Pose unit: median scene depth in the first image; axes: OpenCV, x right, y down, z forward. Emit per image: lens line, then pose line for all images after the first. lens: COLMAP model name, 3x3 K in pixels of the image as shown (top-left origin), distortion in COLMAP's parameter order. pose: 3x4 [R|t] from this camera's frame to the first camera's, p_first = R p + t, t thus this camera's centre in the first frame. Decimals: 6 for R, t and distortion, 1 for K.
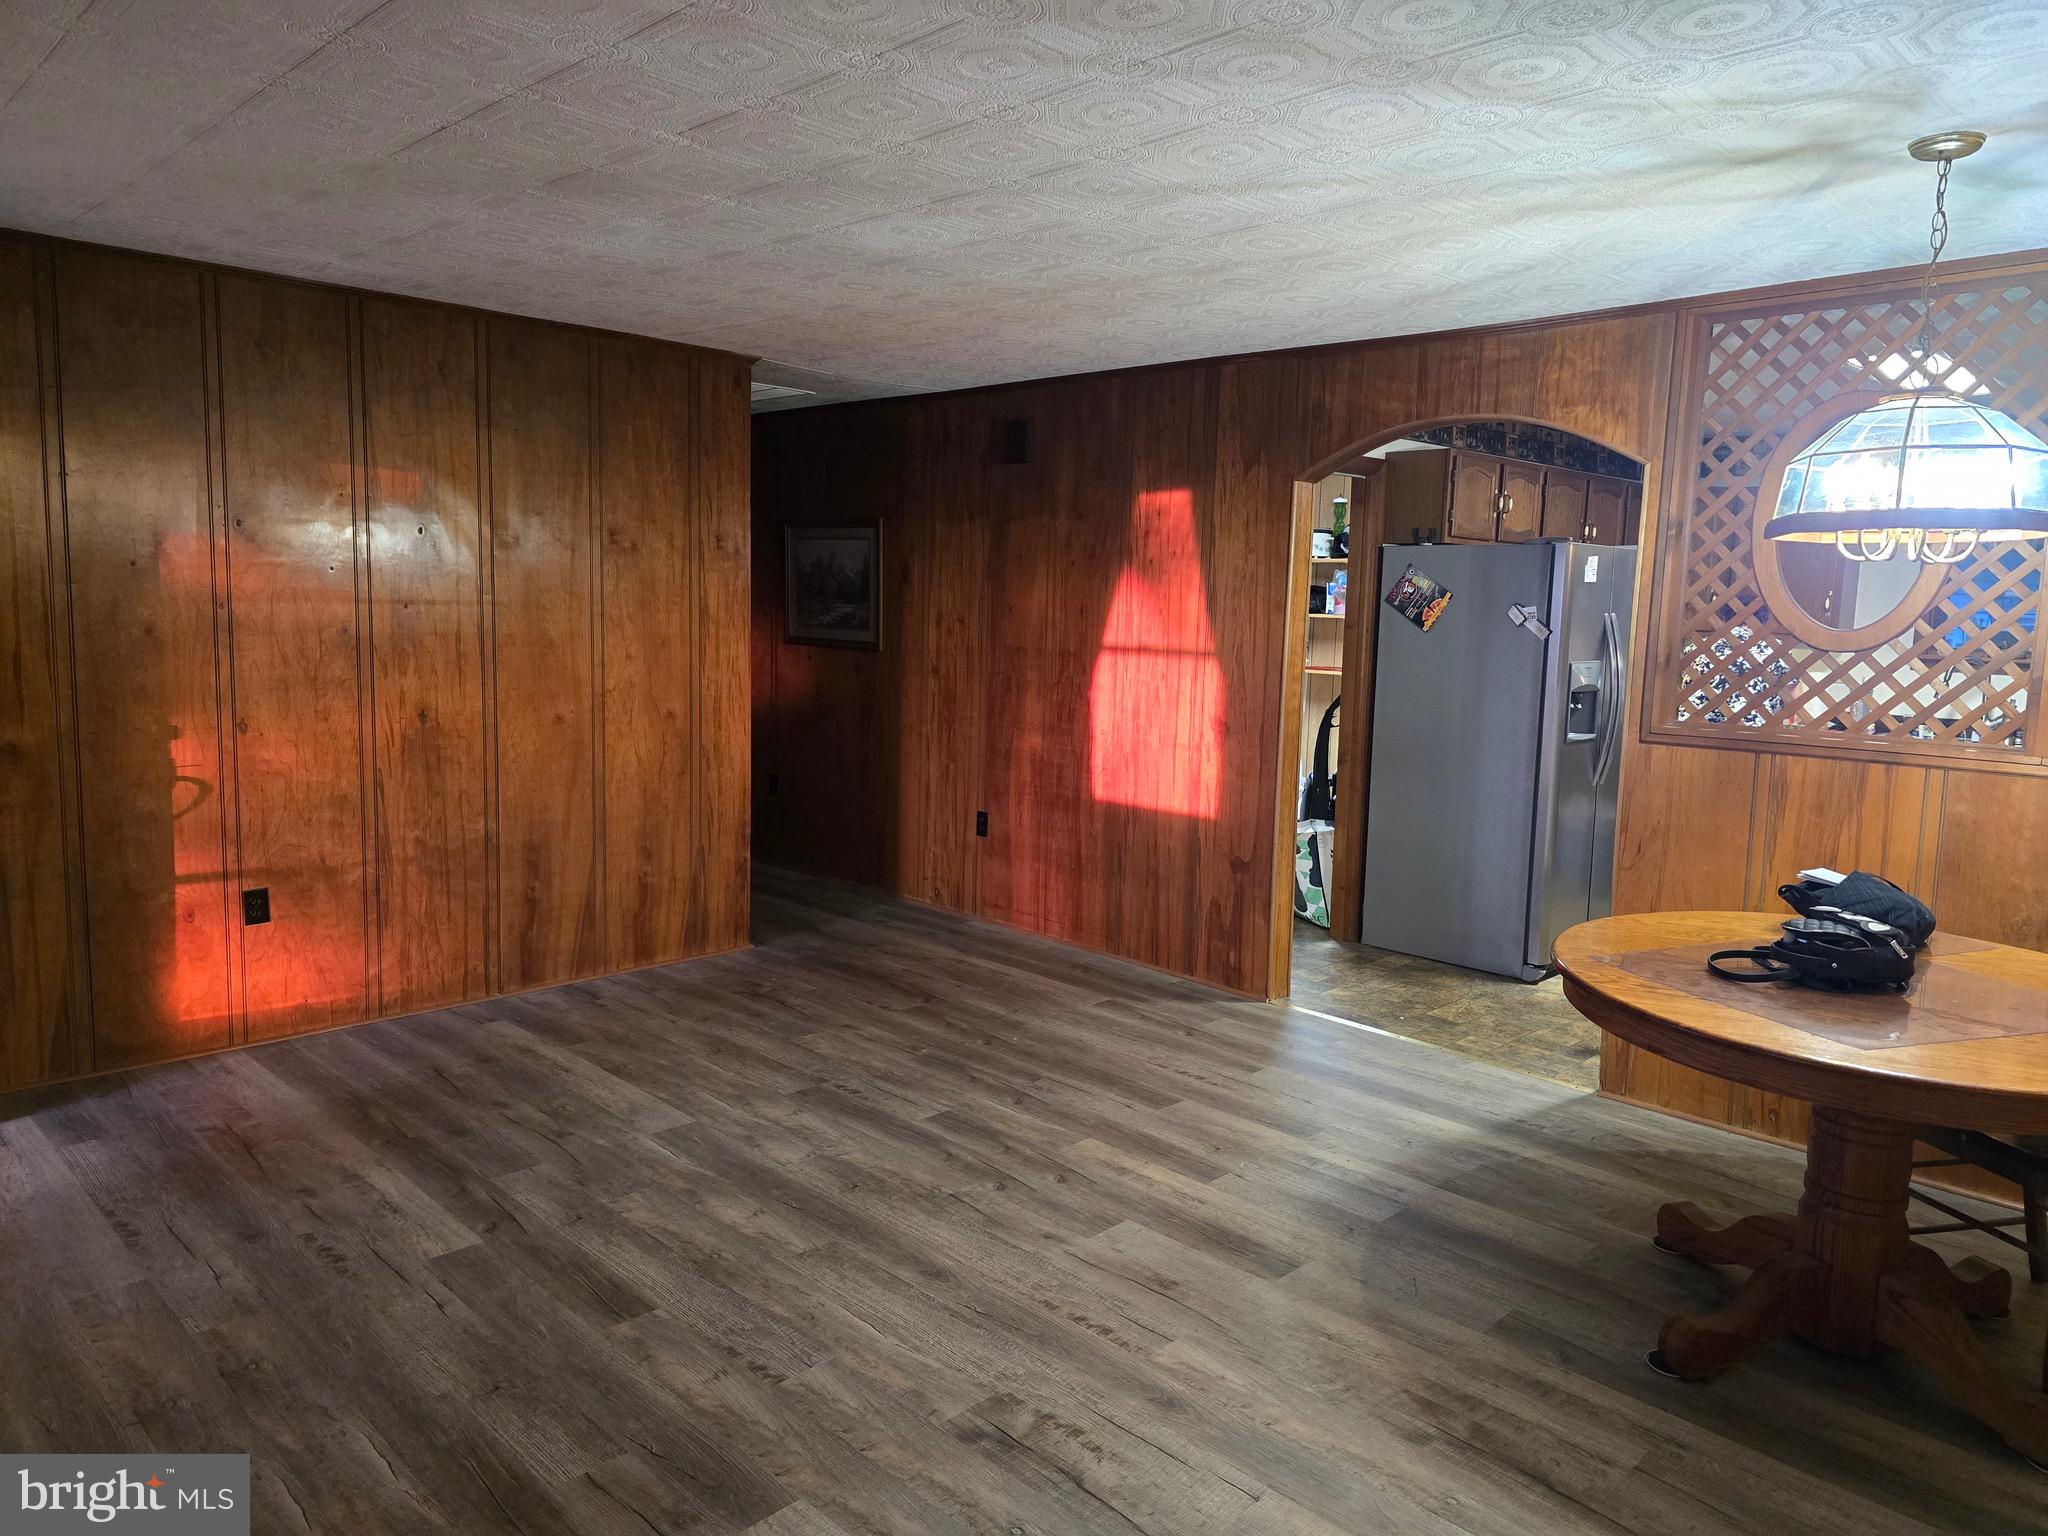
lens RADIAL K [[1377.0, 0, 1023.1], [0, 1377.0, 768.0], [0, 0, 1]] dist [0.031642, -0.002294]
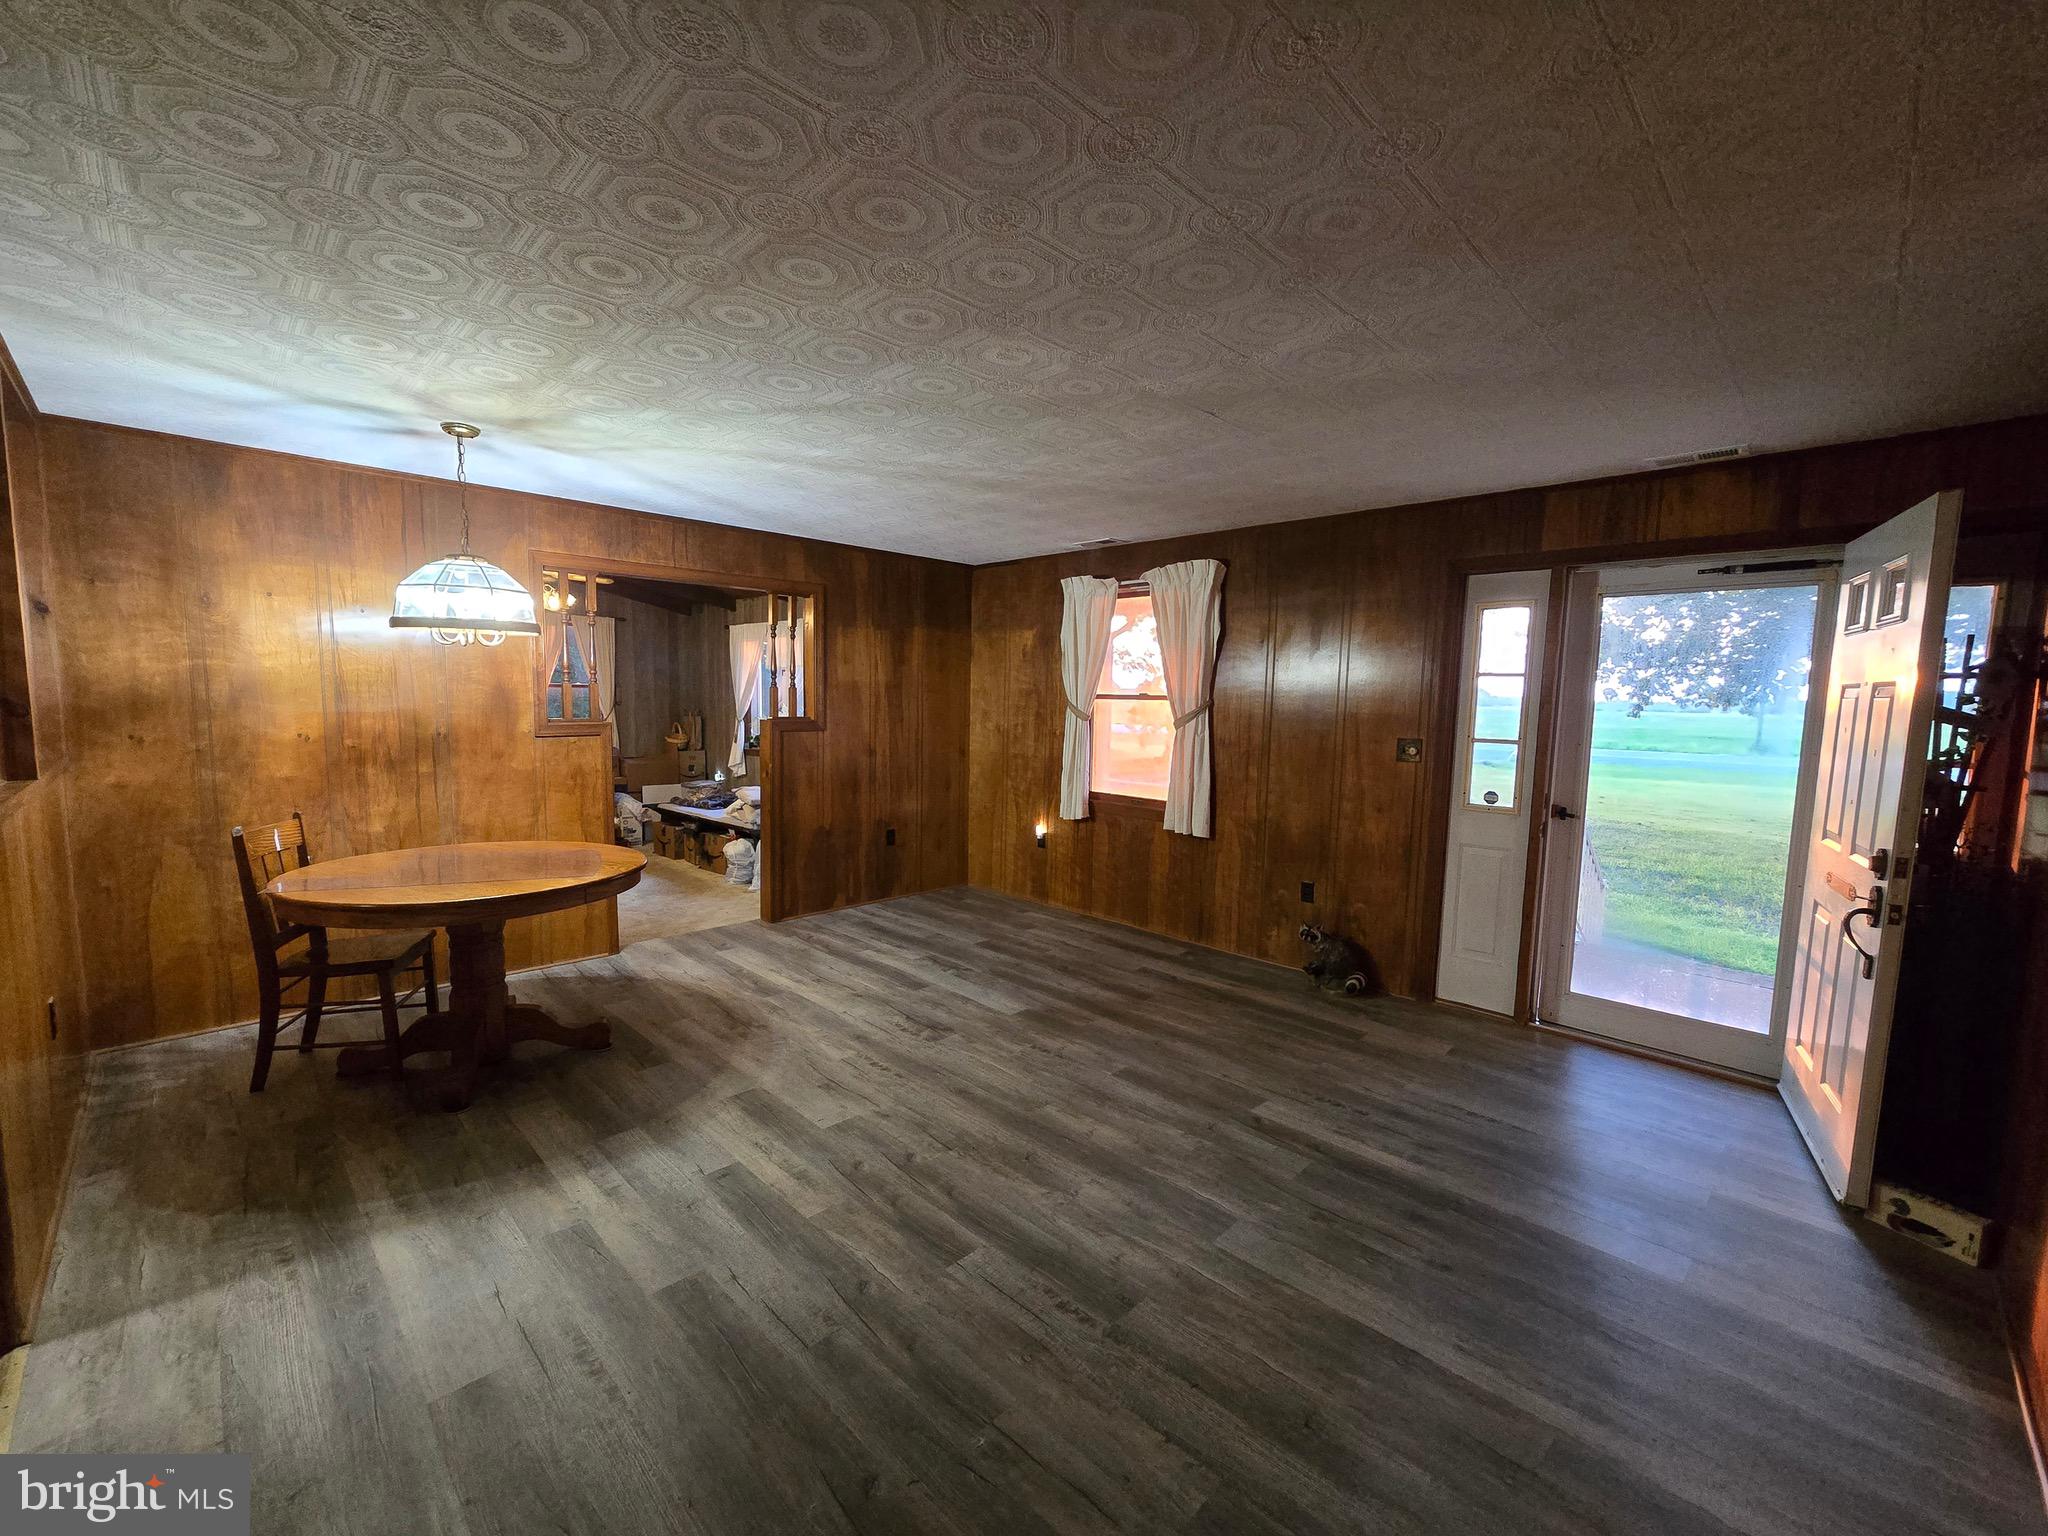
lens RADIAL K [[829.7, 0, 1026.0], [0, 829.7, 774.0], [0, 0, 1]] dist [-0.002367, -0.000046]
pose [[-0.998888, -0.043606, -0.017899, -0.094487], [-0.046477, 0.974441, 0.219784, -0.207056], [0.007858, 0.220372, -0.975384, 1.693386]]
